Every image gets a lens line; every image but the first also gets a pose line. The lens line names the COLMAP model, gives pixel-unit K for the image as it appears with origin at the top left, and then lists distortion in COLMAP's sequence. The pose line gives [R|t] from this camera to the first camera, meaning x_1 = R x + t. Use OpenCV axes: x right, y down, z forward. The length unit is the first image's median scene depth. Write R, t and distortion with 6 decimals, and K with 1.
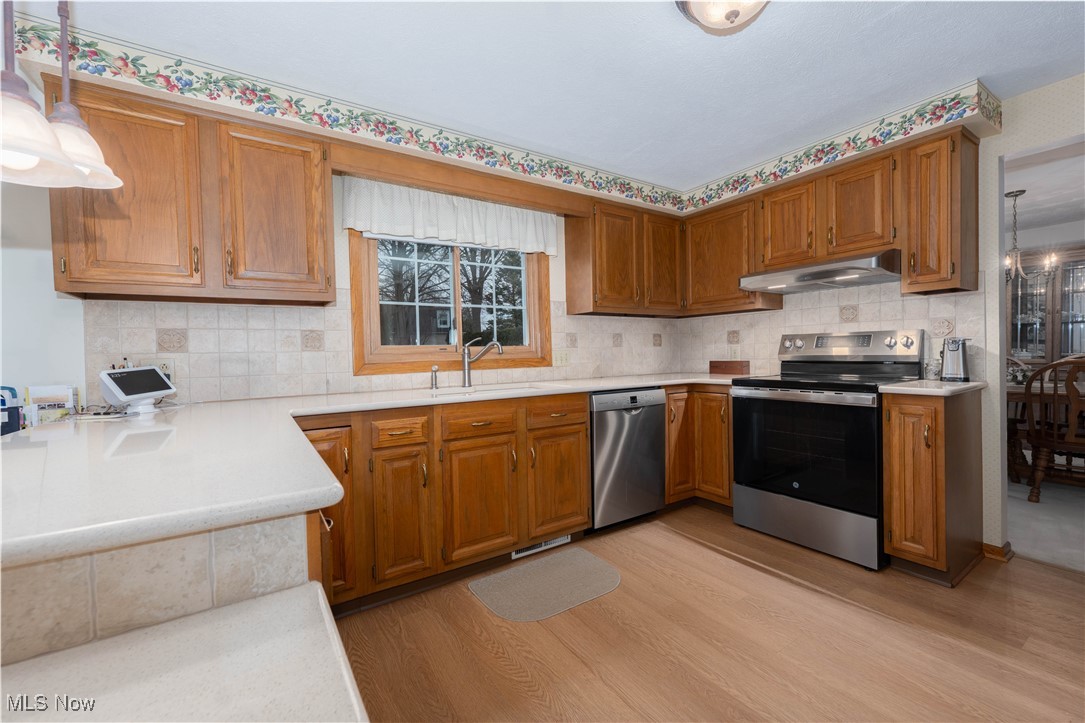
lens RADIAL K [[442.3, 0, 539.0], [0, 442.3, 358.1], [0, 0, 1]] dist [-0.003845, 0.000418]
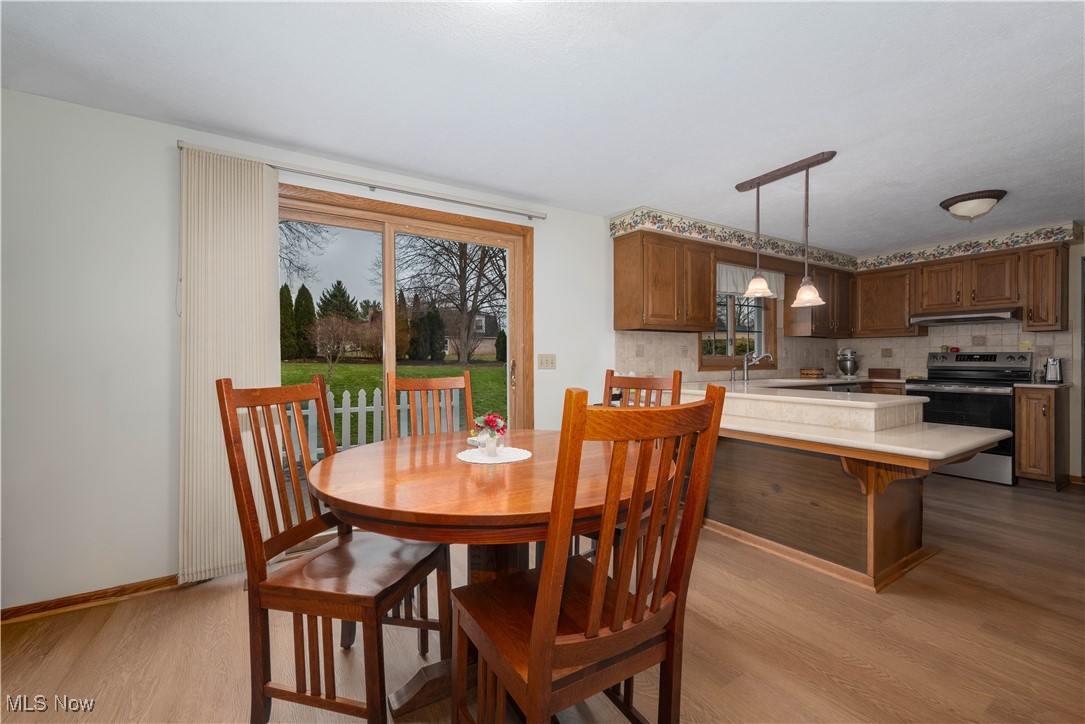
lens RADIAL K [[442.3, 0, 543.1], [0, 442.3, 358.1], [0, 0, 1]] dist [-0.003845, 0.000418]
pose [[0.999036, 0.021058, -0.038529, -0.811151], [-0.021566, 0.999685, -0.012803, 0.017076], [0.038247, 0.013621, 0.999175, -0.657347]]
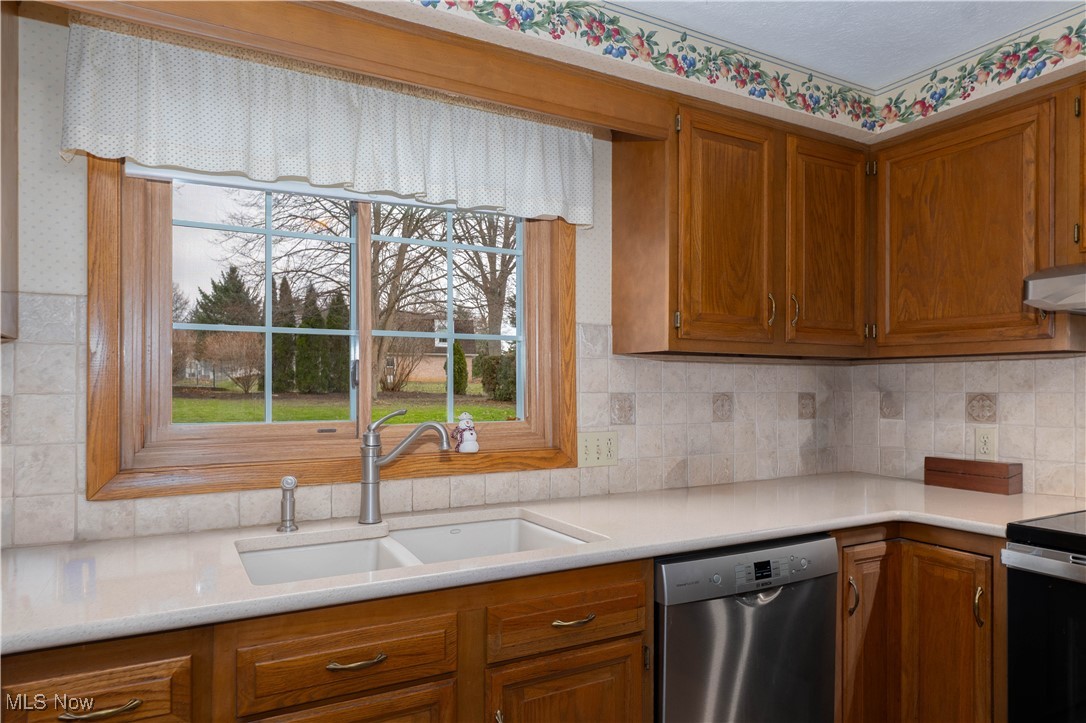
lens RADIAL K [[688.3, 0, 536.4], [0, 688.3, 382.3], [0, 0, 1]] dist [-0.004157, 0.000138]
pose [[0.996645, 0.023066, -0.078526, 0.045982], [-0.024622, 0.999518, -0.018908, -0.059332], [0.078052, 0.020778, 0.996733, 0.314161]]
